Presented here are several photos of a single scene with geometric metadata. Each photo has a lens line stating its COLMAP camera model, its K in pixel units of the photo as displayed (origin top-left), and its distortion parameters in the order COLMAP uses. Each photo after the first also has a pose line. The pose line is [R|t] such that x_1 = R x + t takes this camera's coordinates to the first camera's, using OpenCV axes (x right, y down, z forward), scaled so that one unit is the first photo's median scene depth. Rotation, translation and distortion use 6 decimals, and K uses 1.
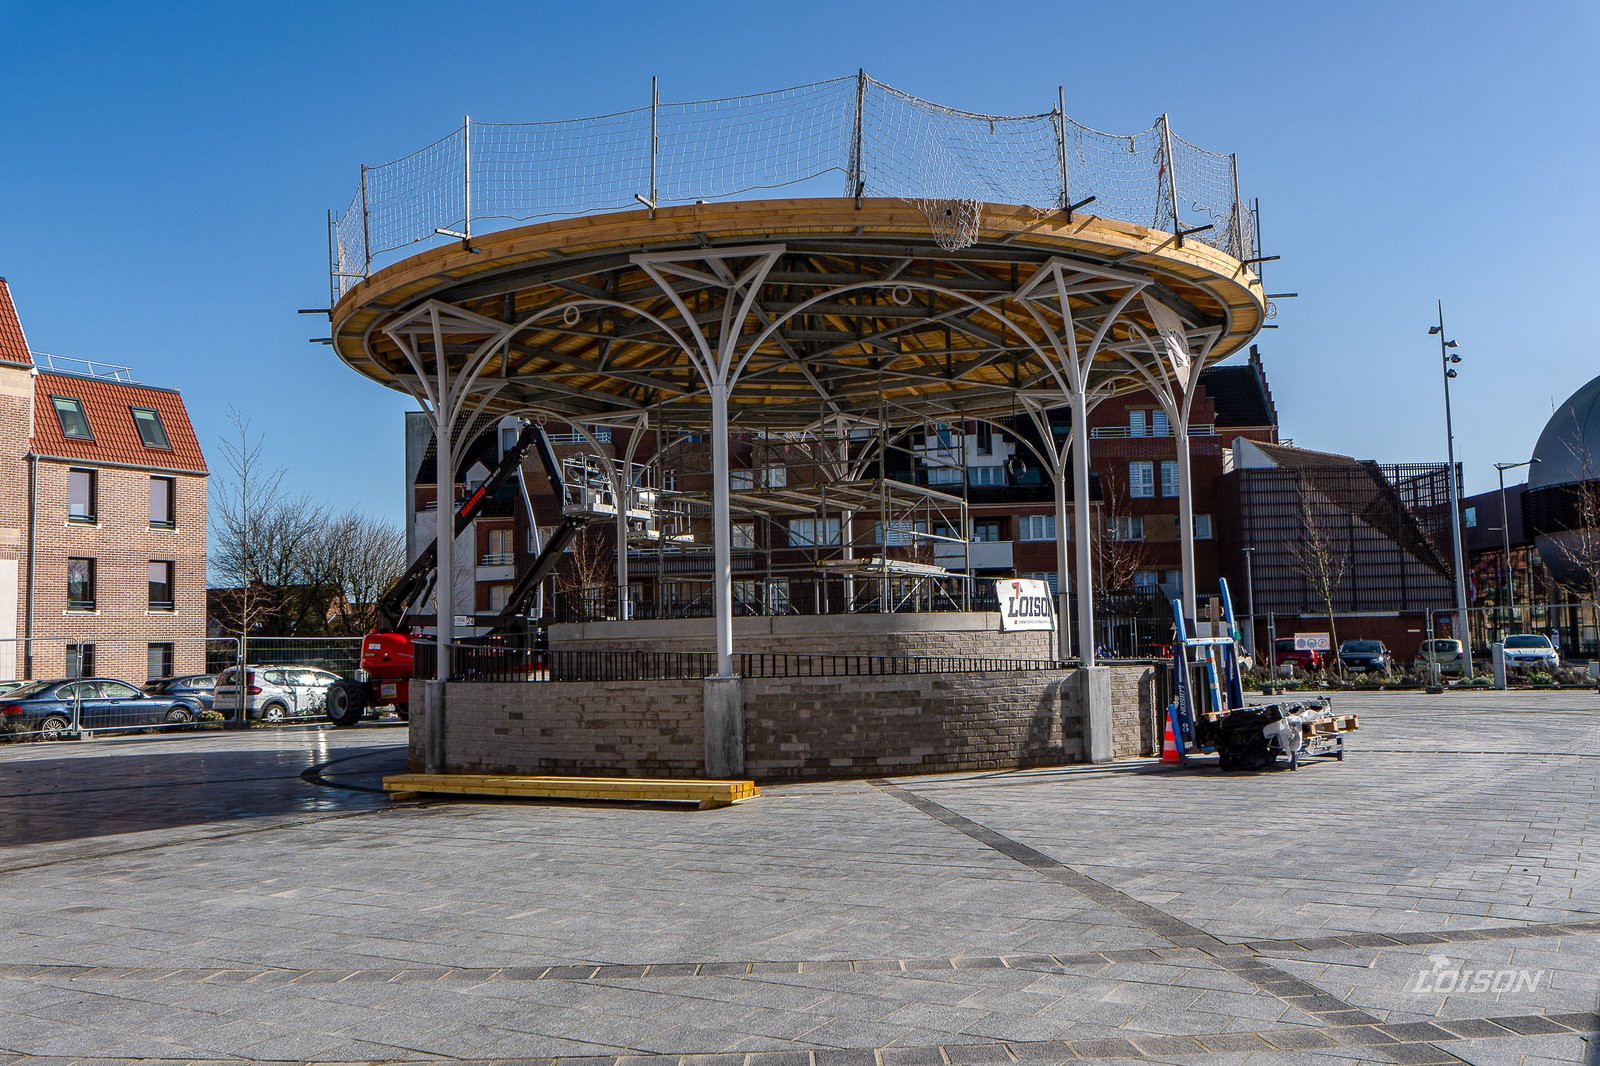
lens RADIAL K [[1382.5, 0, 803.5], [0, 1382.5, 527.4], [0, 0, 1]] dist [0.004372, 0.003805]
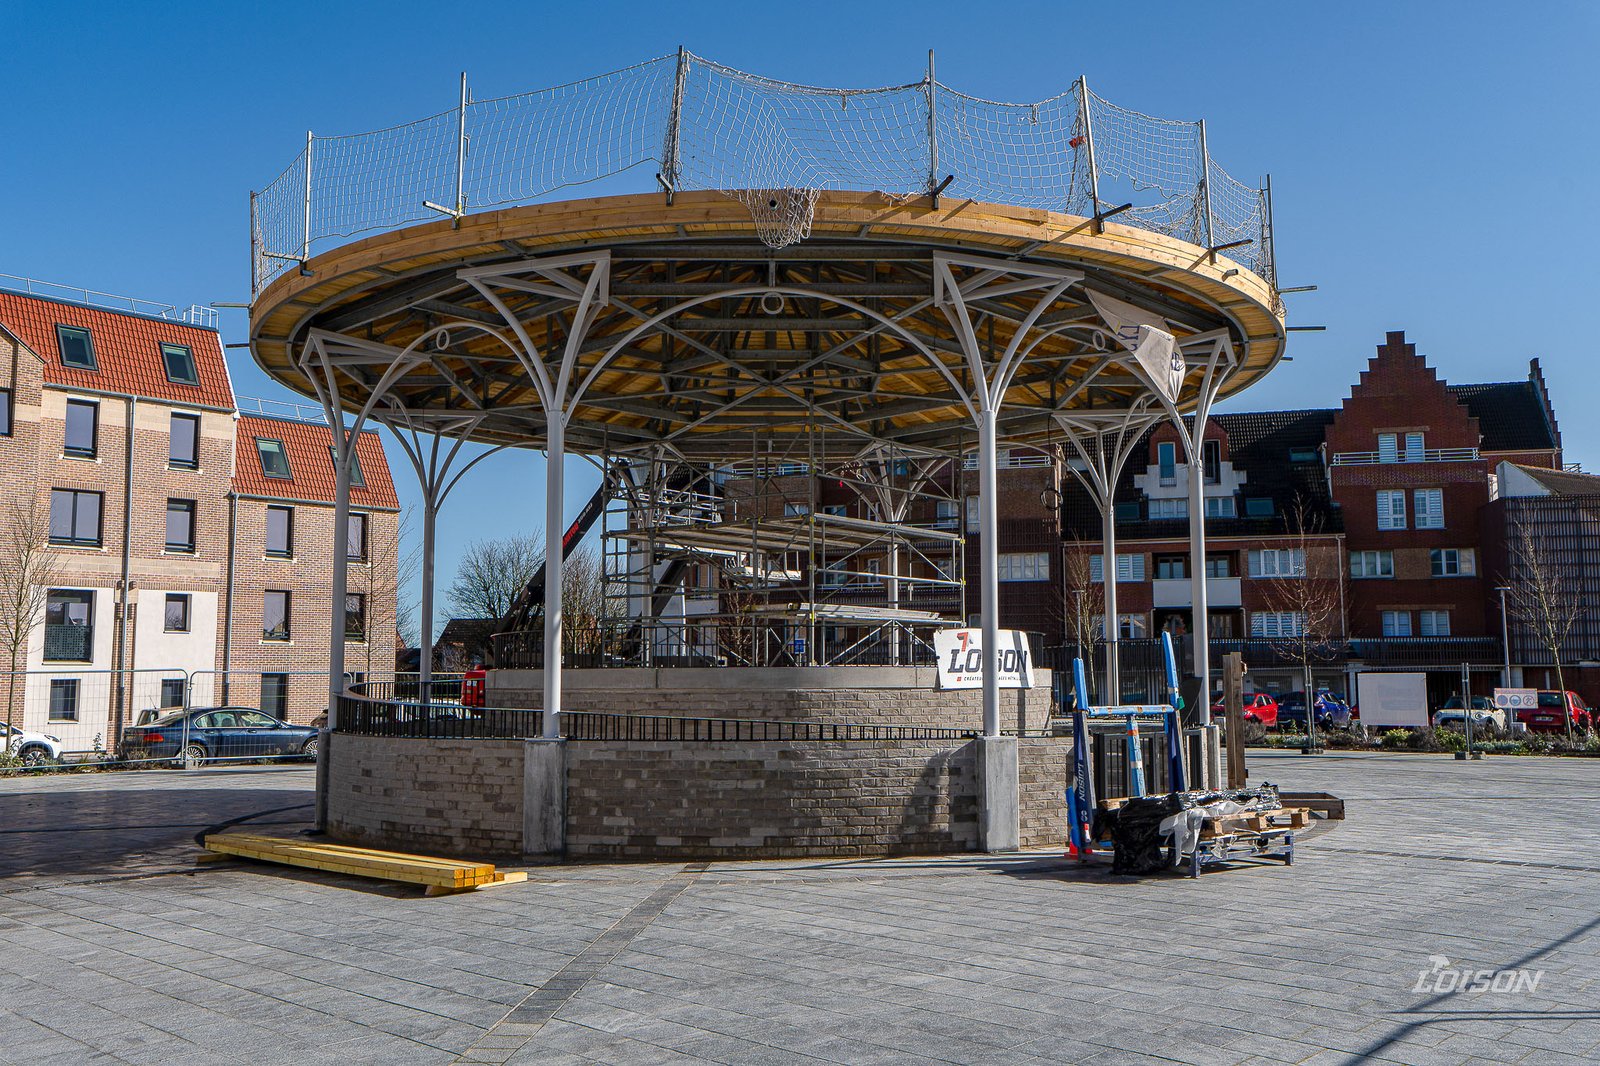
lens RADIAL K [[1382.5, 0, 803.5], [0, 1382.5, 527.4], [0, 0, 1]] dist [0.004372, 0.003805]
pose [[0.977792, -0.003687, -0.209544, 0.280030], [-0.001239, 0.999726, -0.023372, -0.006433], [0.209573, 0.023112, 0.977520, 0.158470]]
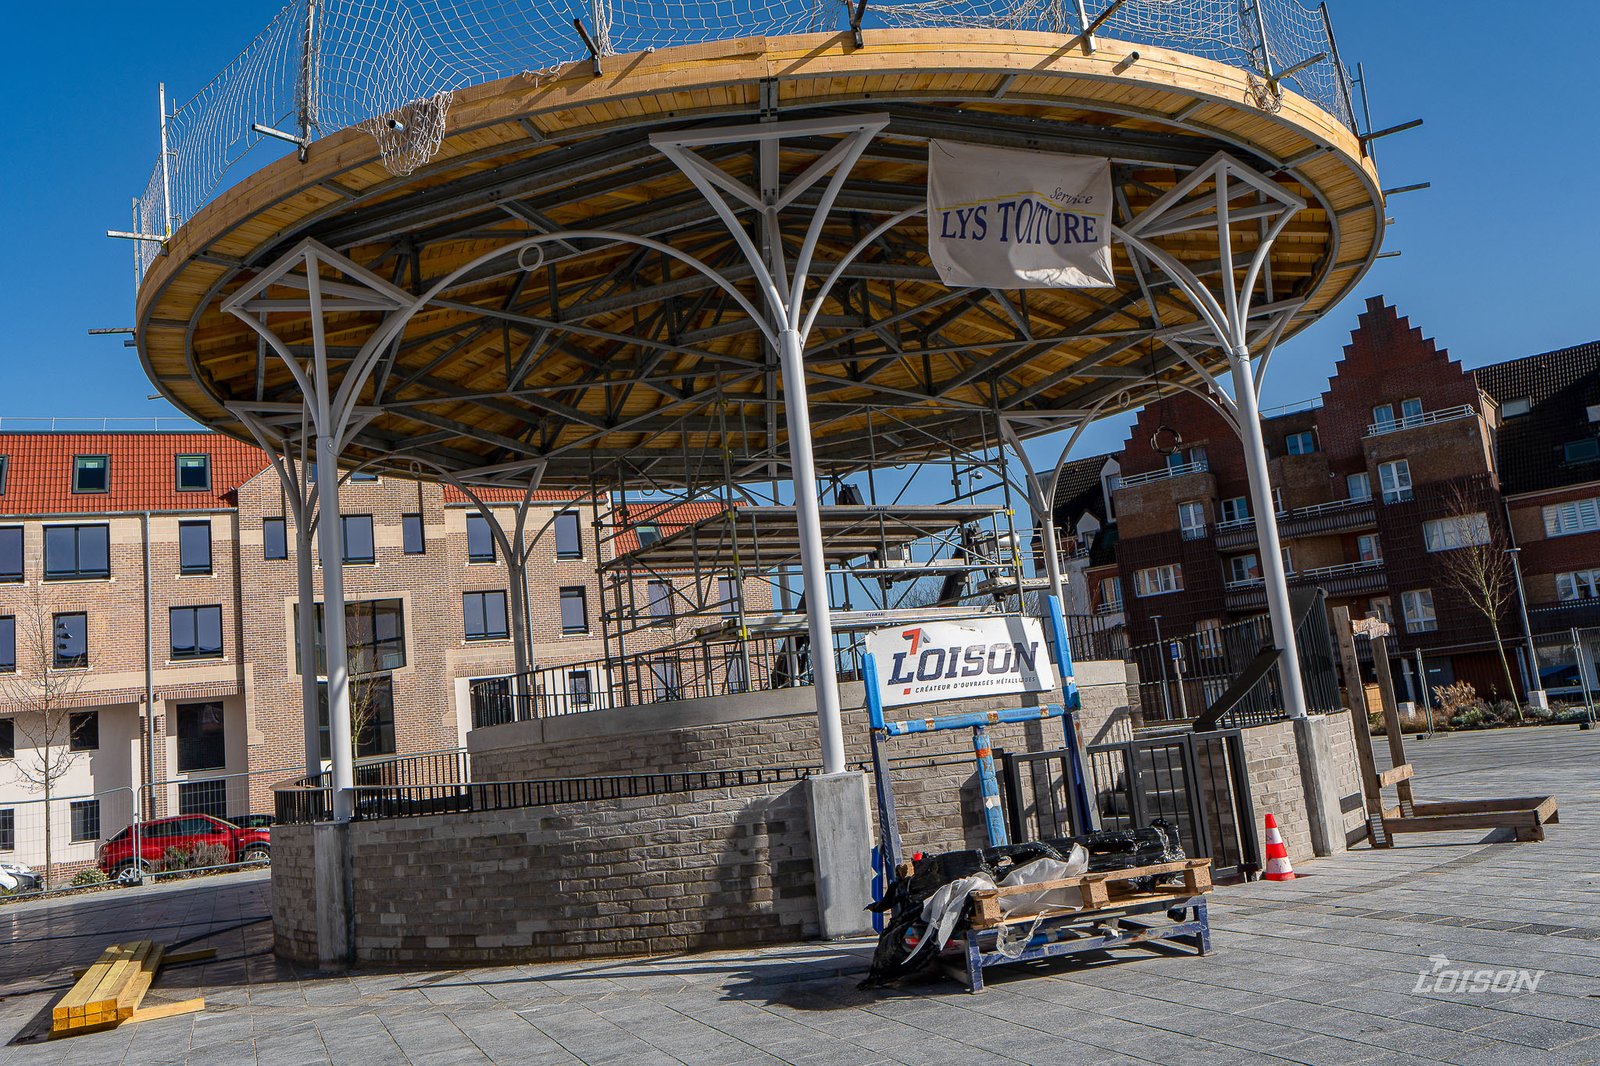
lens RADIAL K [[1282.5, 0, 800.0], [0, 1282.5, 533.0], [0, 0, 1]] dist [0.008905, -0.000030]
pose [[0.818069, -0.151919, -0.554692, 0.537932], [0.134099, 0.988283, -0.072899, 0.037425], [0.559267, -0.014747, 0.828856, 0.549192]]
